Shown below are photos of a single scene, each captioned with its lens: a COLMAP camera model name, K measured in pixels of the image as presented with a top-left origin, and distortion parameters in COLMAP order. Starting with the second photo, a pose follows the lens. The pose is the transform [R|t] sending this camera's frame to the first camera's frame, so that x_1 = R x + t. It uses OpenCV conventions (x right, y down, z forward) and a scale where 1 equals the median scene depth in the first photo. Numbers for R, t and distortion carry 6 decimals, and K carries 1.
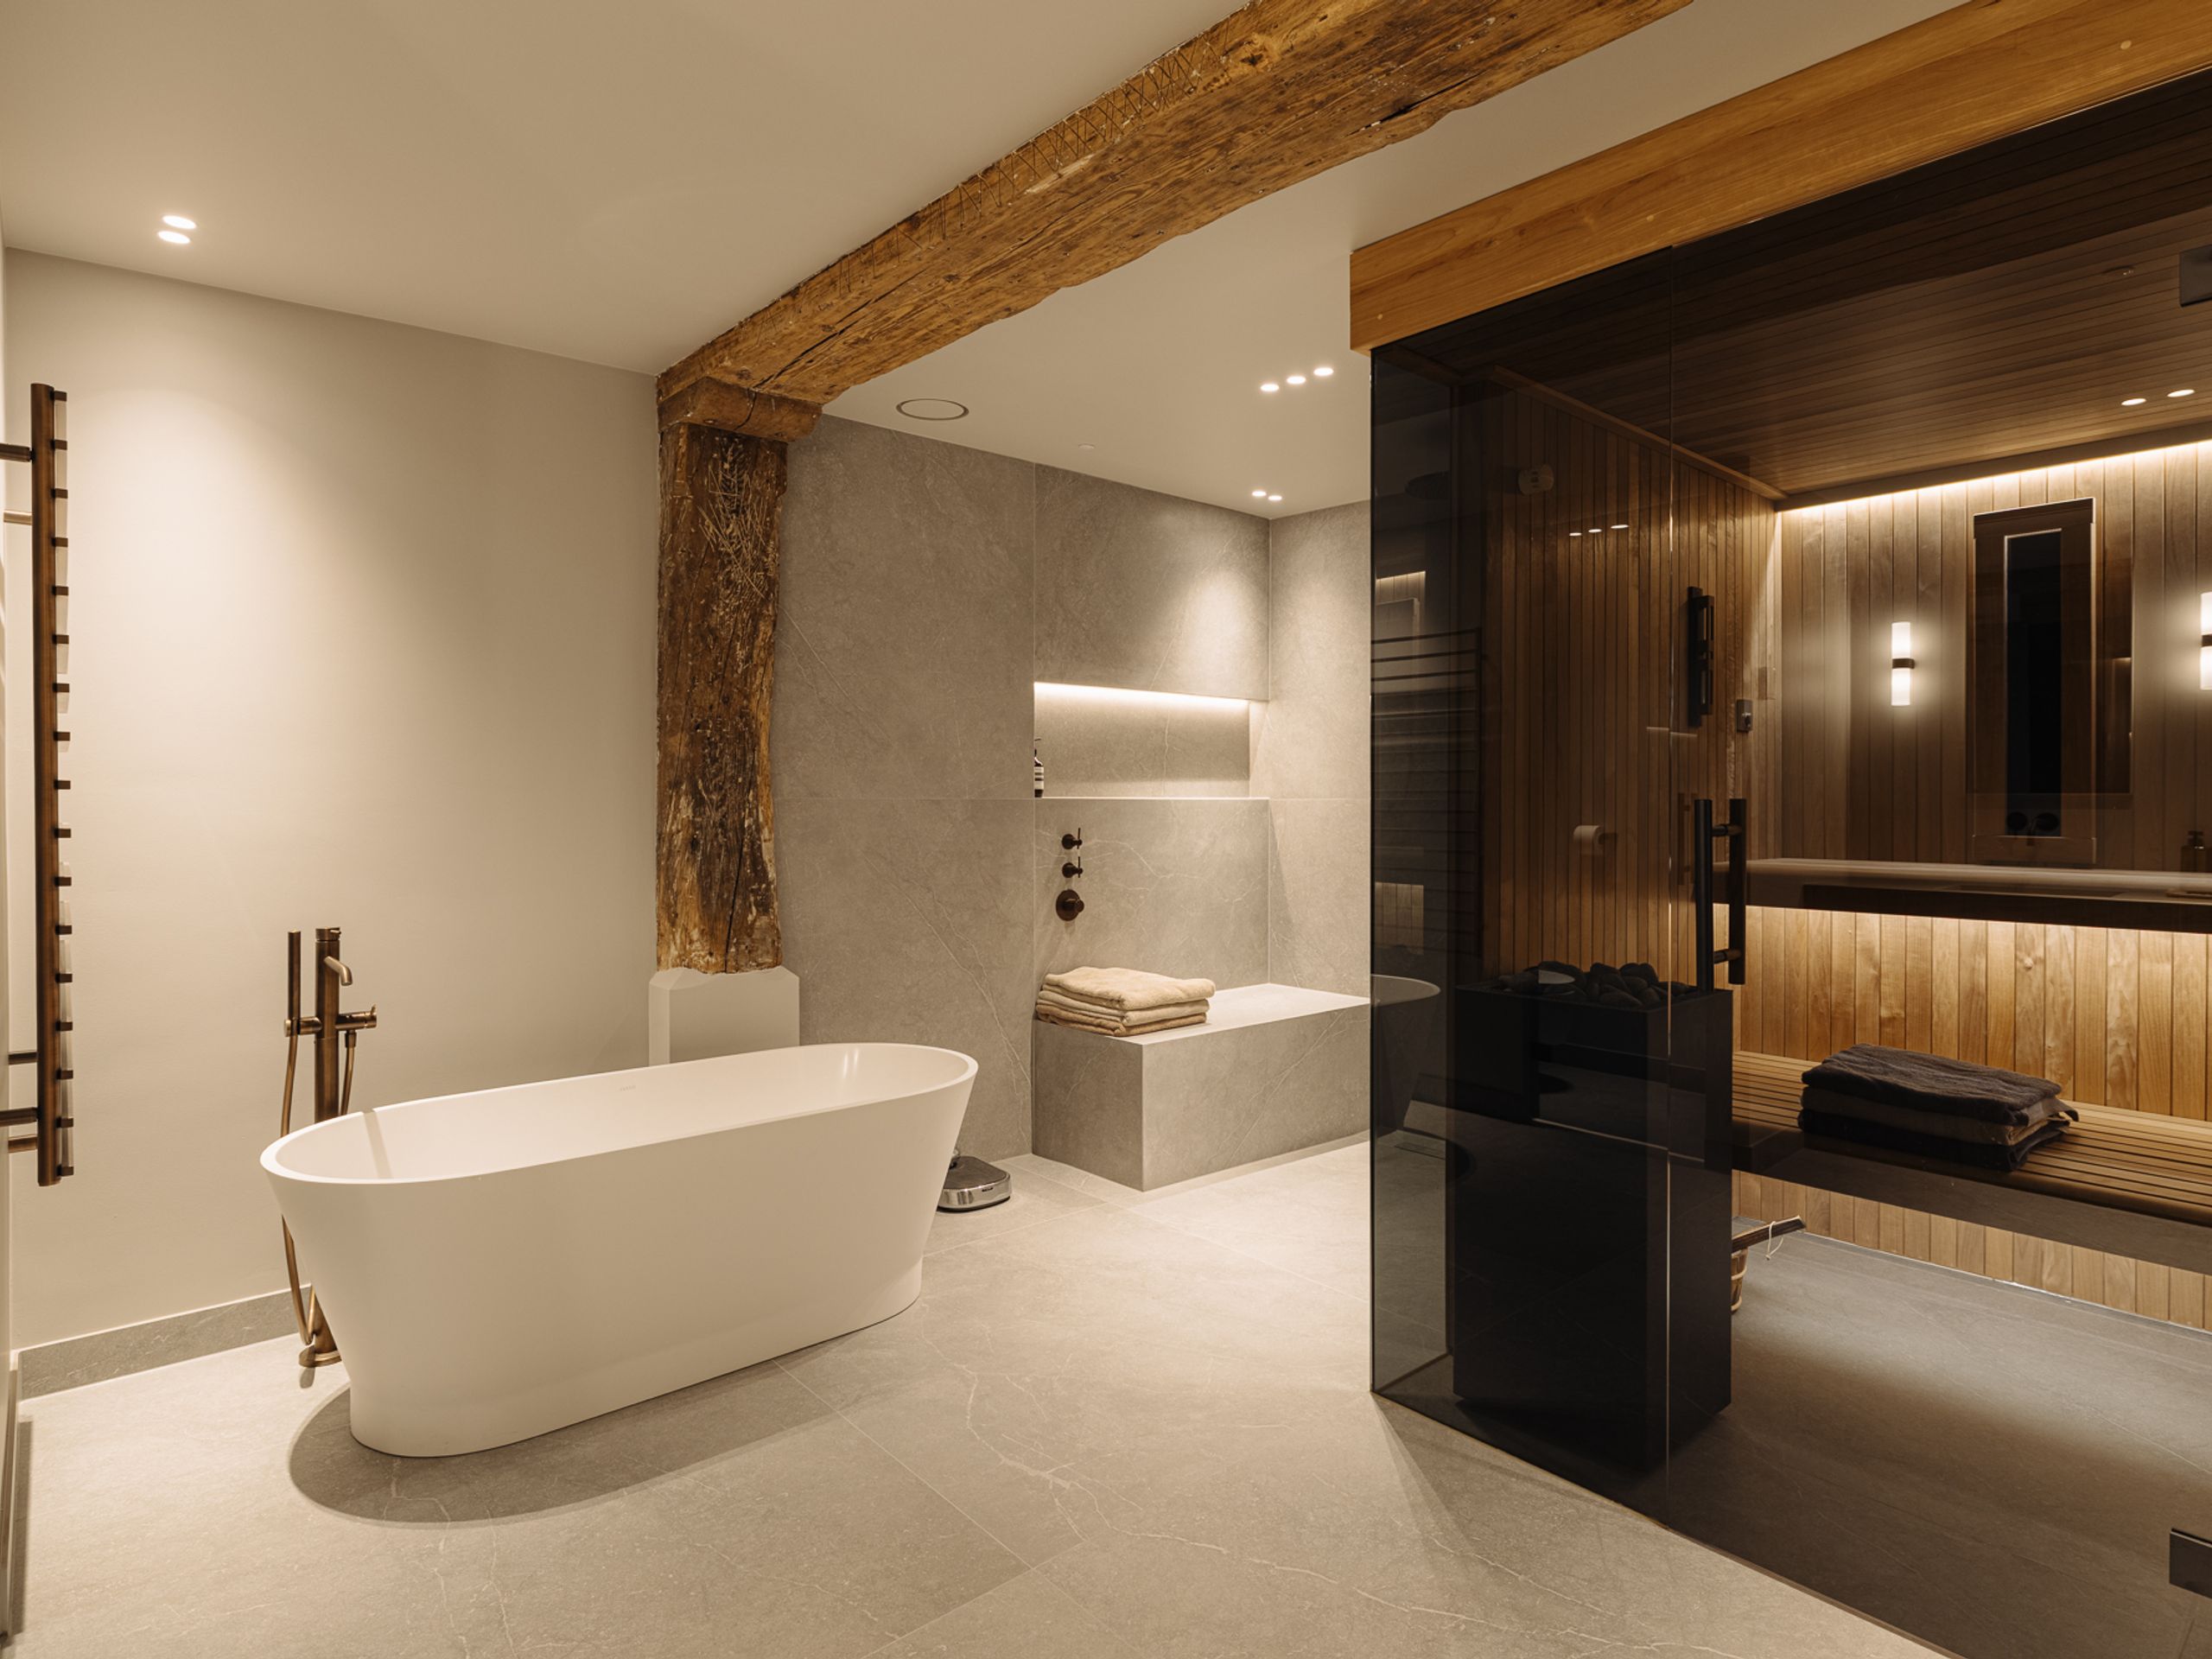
lens RADIAL K [[1186.8, 0, 1119.6], [0, 1186.8, 799.1], [0, 0, 1]] dist [-0.005762, -0.000760]
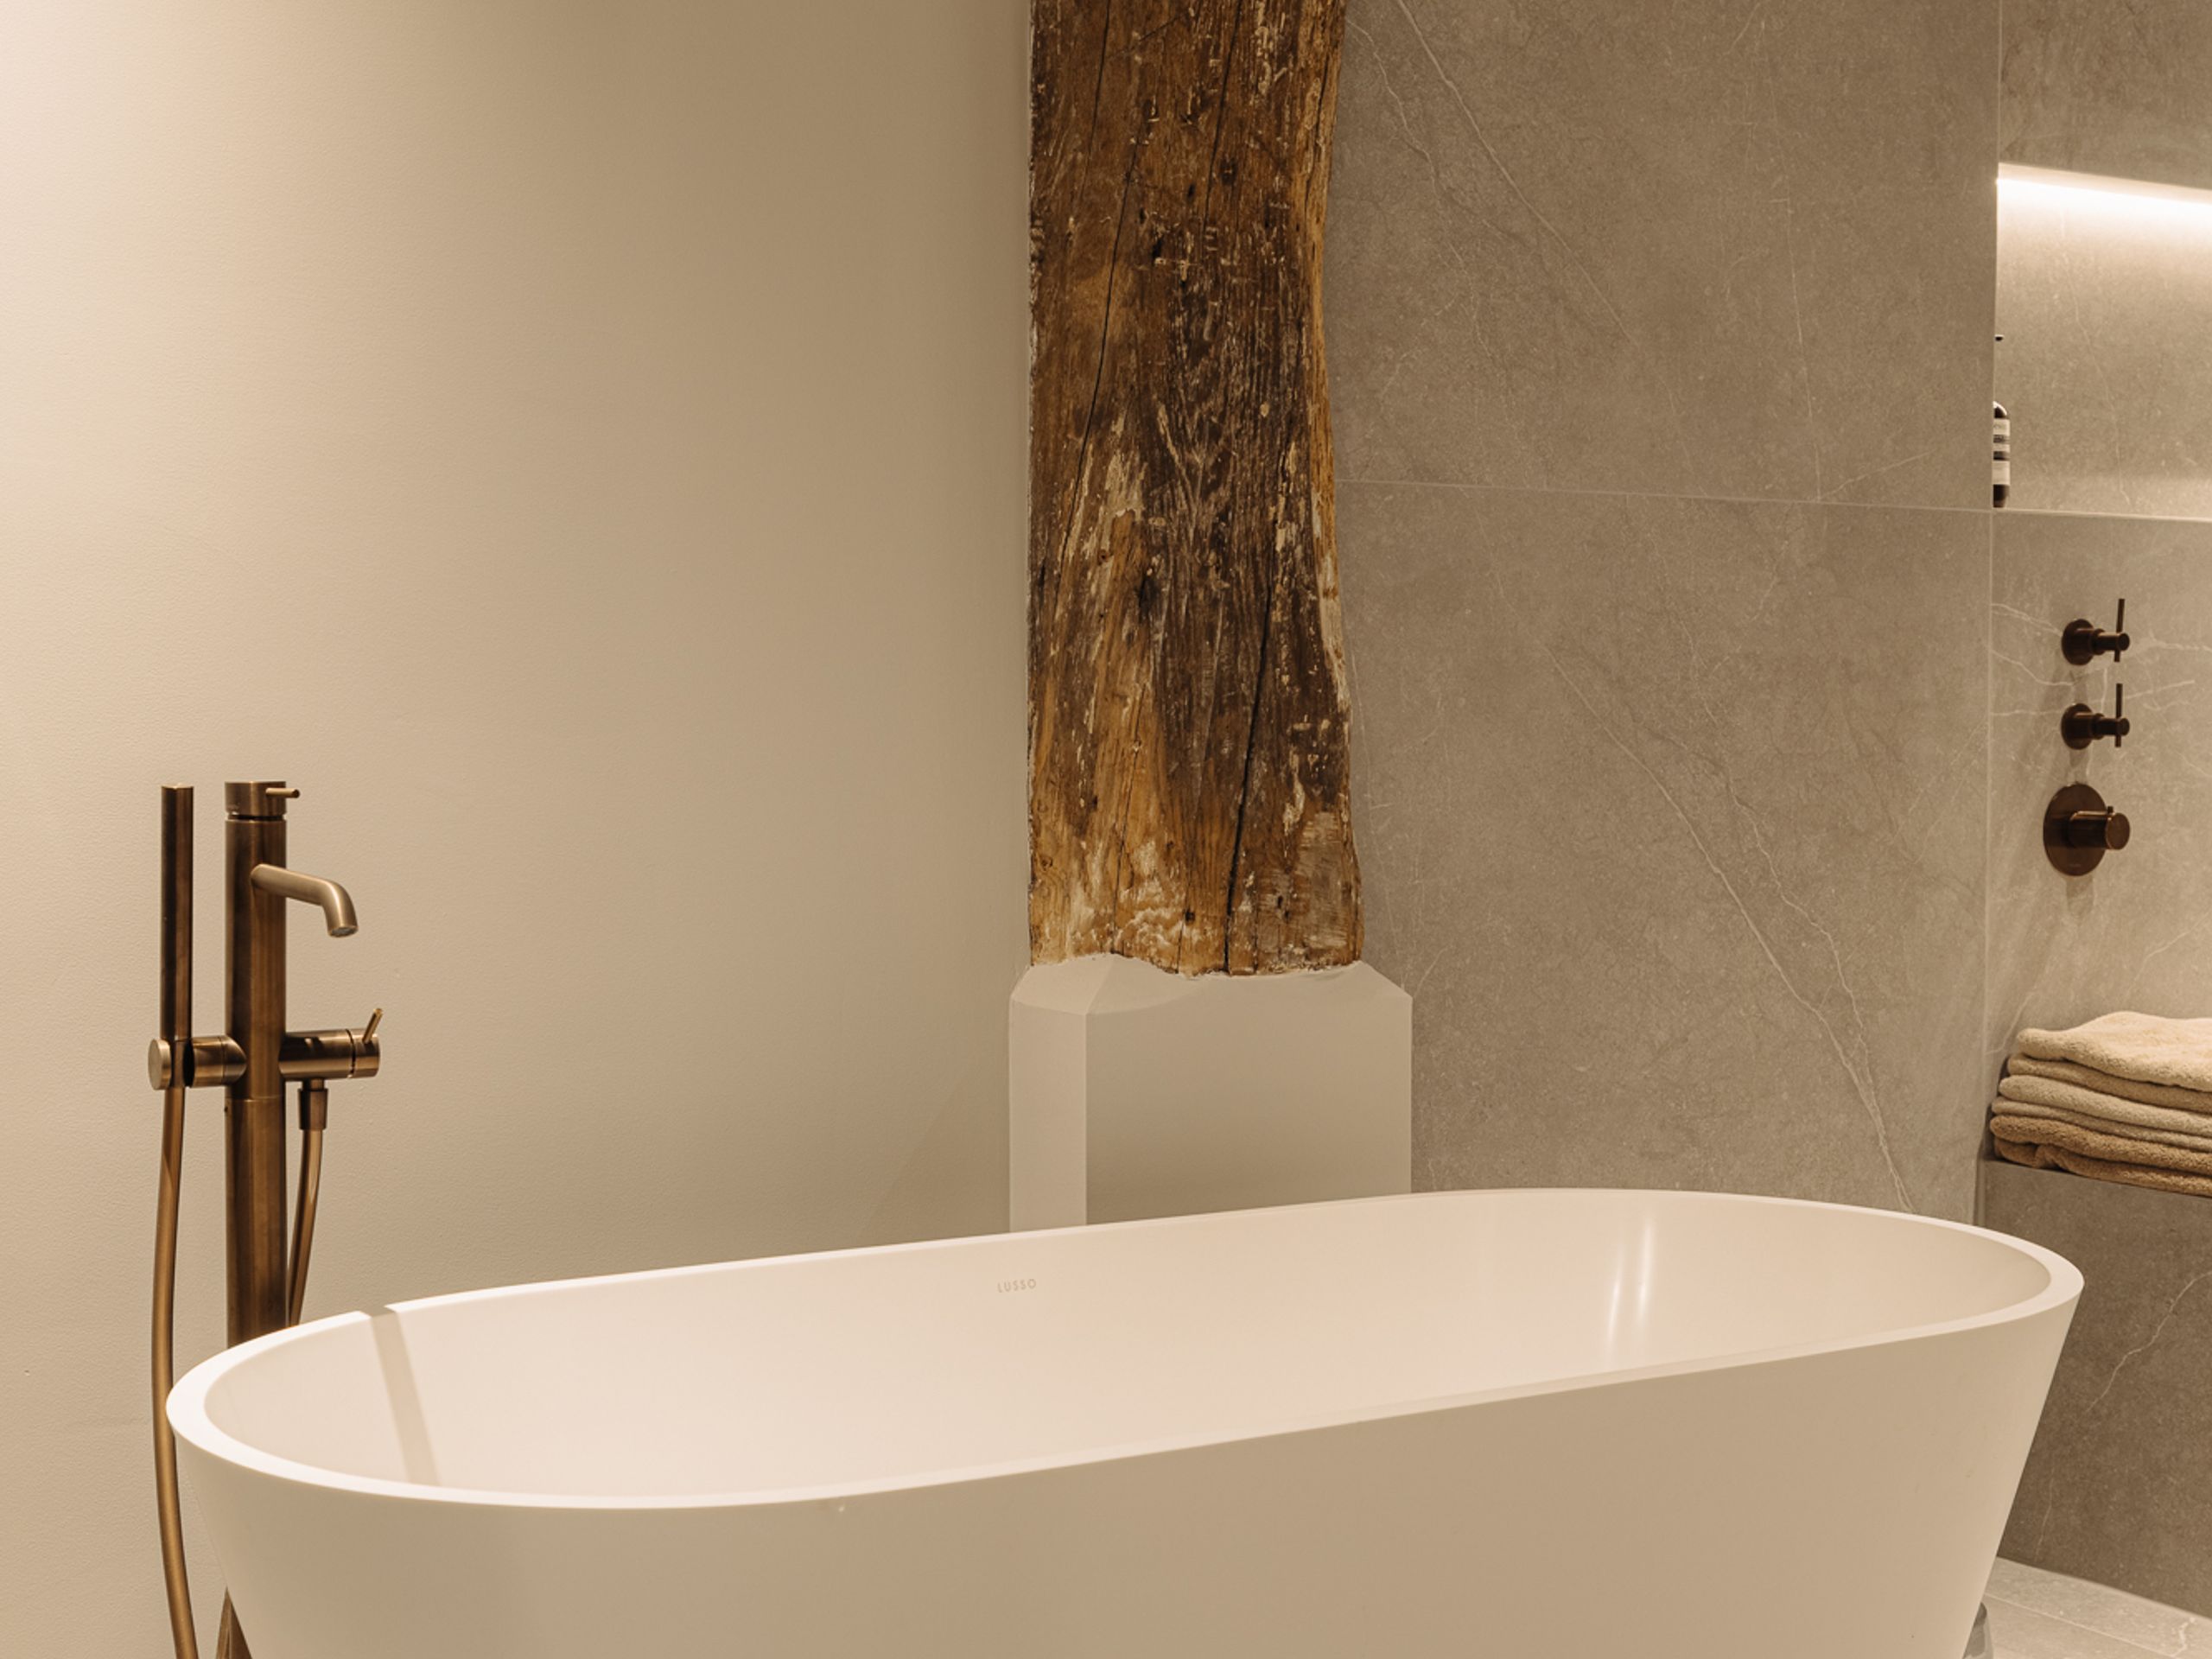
lens RADIAL K [[2946.1, 0, 1107.5], [0, 2946.1, 835.7], [0, 0, 1]] dist [0.012392, 0.000000]
pose [[0.984147, 0.009351, -0.177109, -0.210630], [-0.000918, 0.998864, 0.047638, 0.064649], [0.177353, -0.046720, 0.983038, 0.152687]]
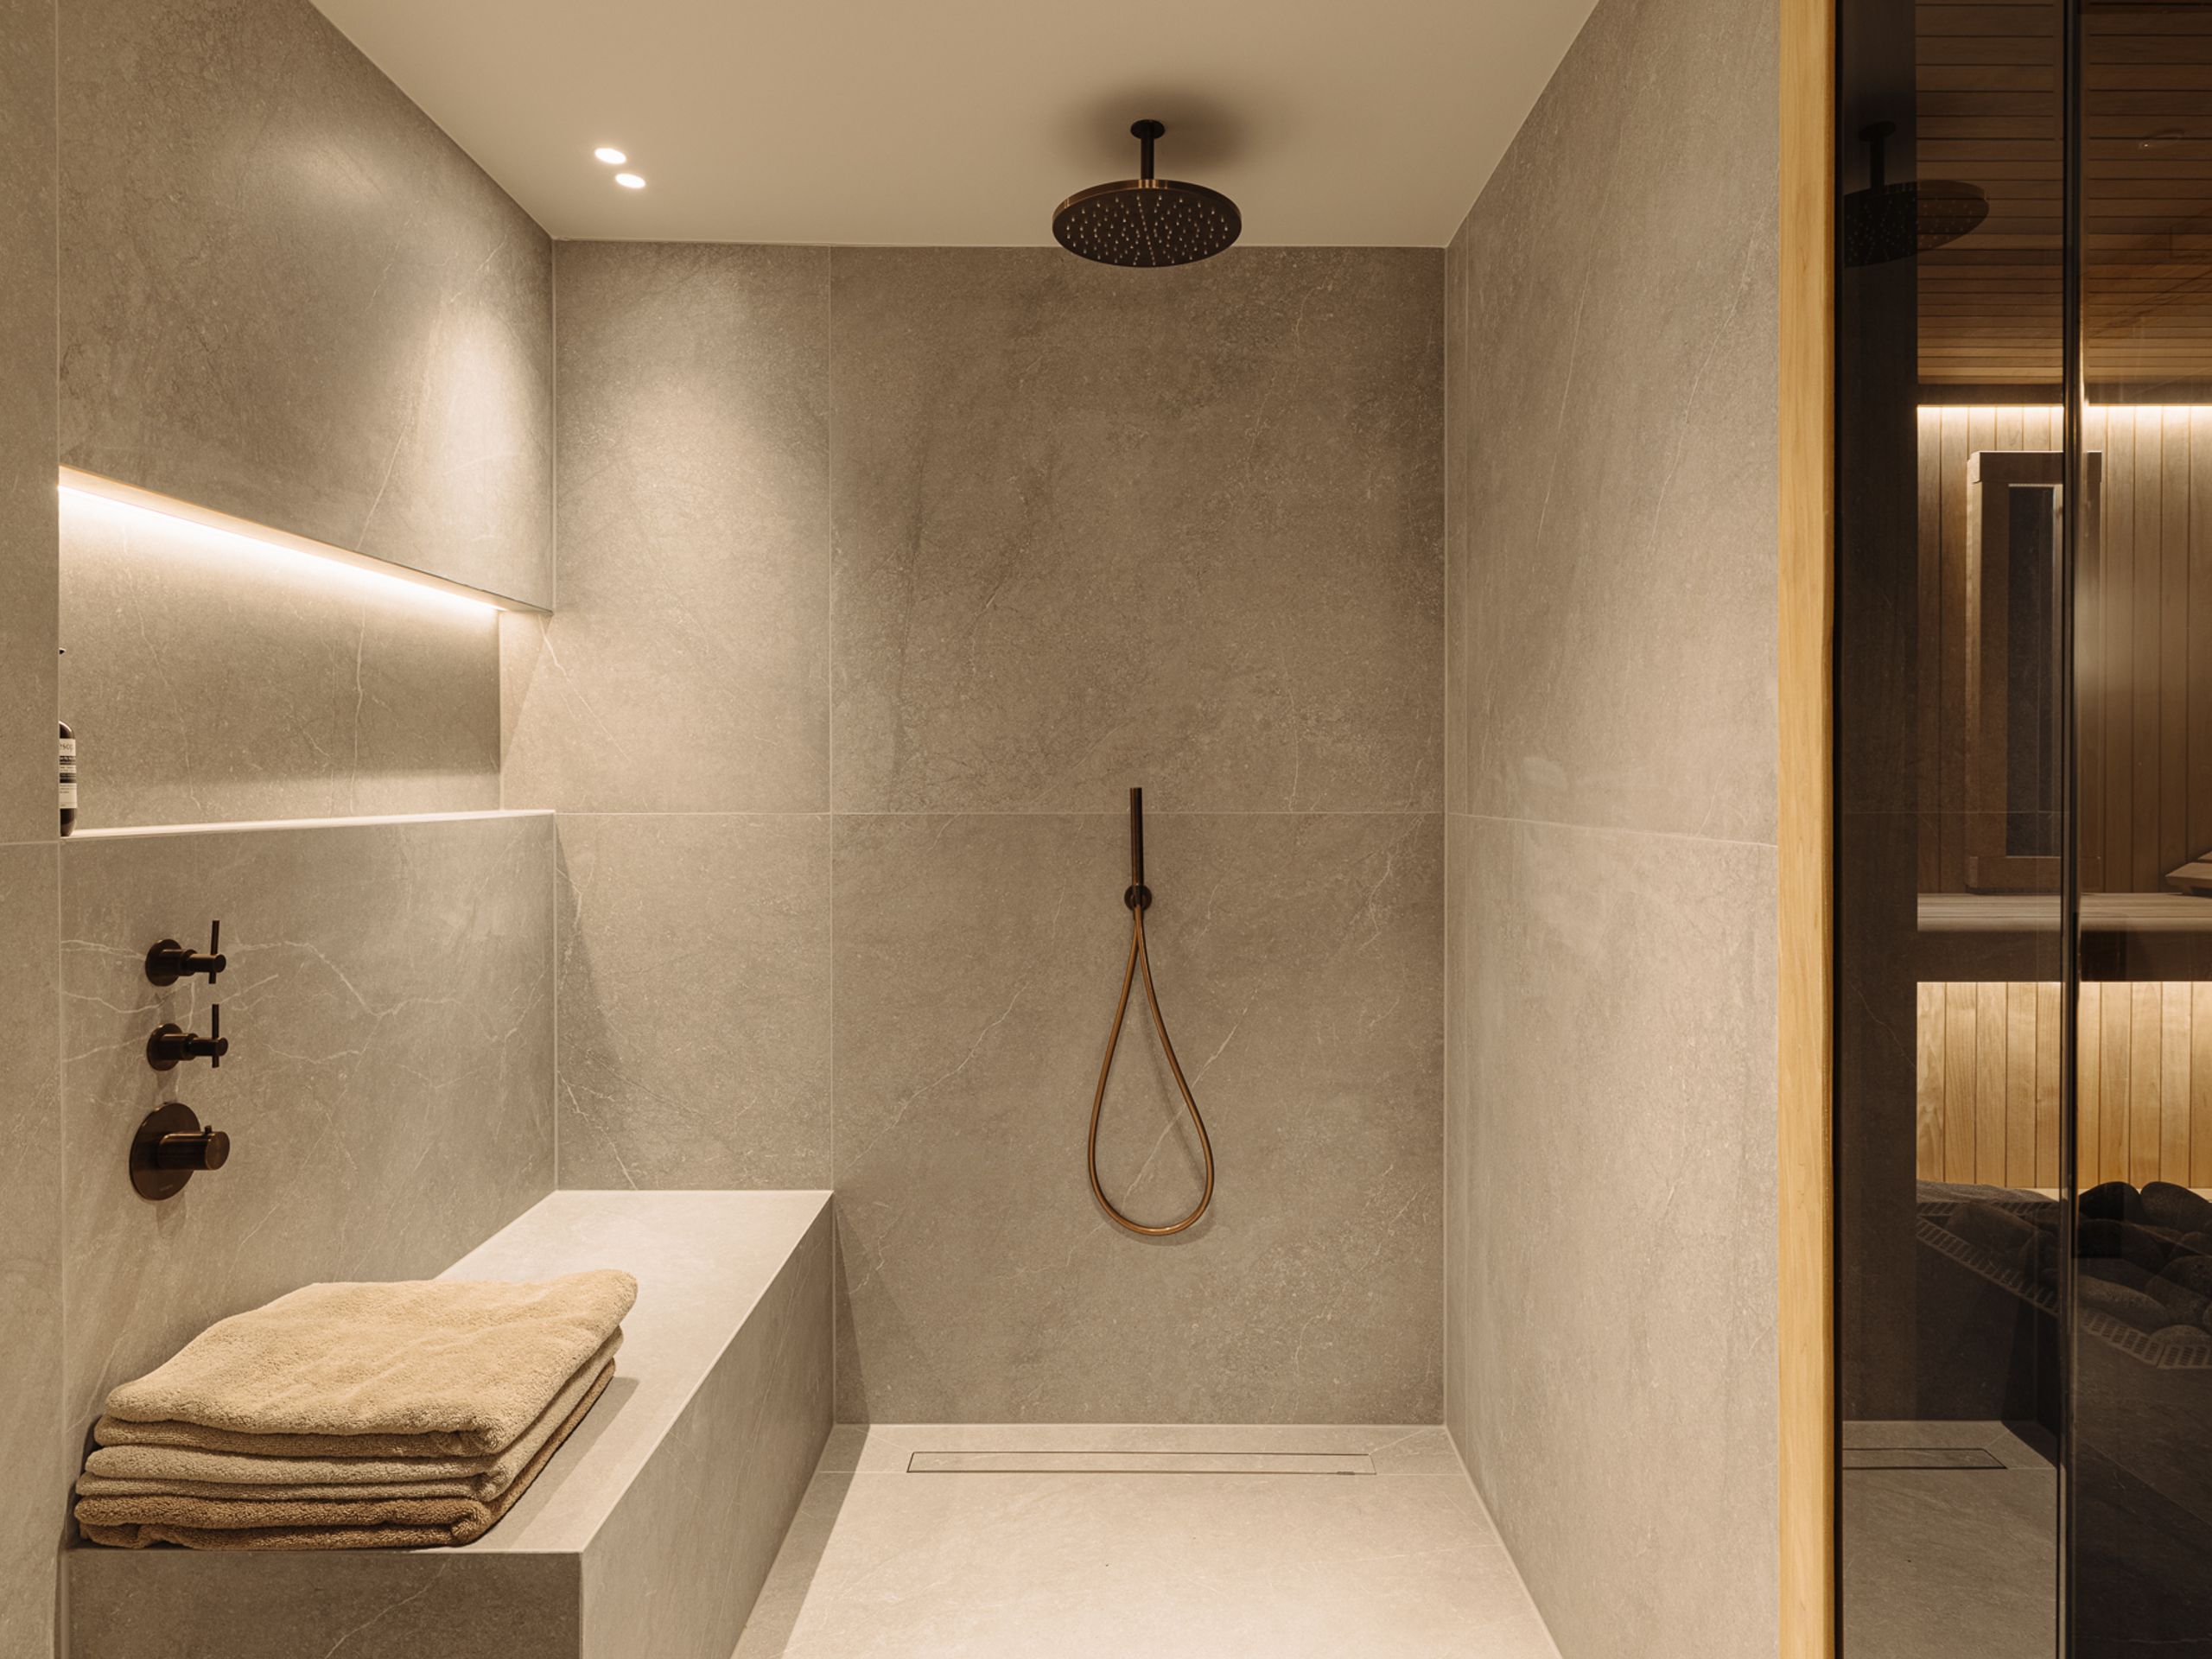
lens RADIAL K [[1287.5, 0, 1112.0], [0, 1287.5, 788.5], [0, 0, 1]] dist [-0.000852, -0.000384]
pose [[0.660386, -0.004658, 0.750912, -0.176687], [-0.000898, 0.999975, 0.006993, -0.020689], [-0.750925, -0.005293, 0.660366, 0.705455]]
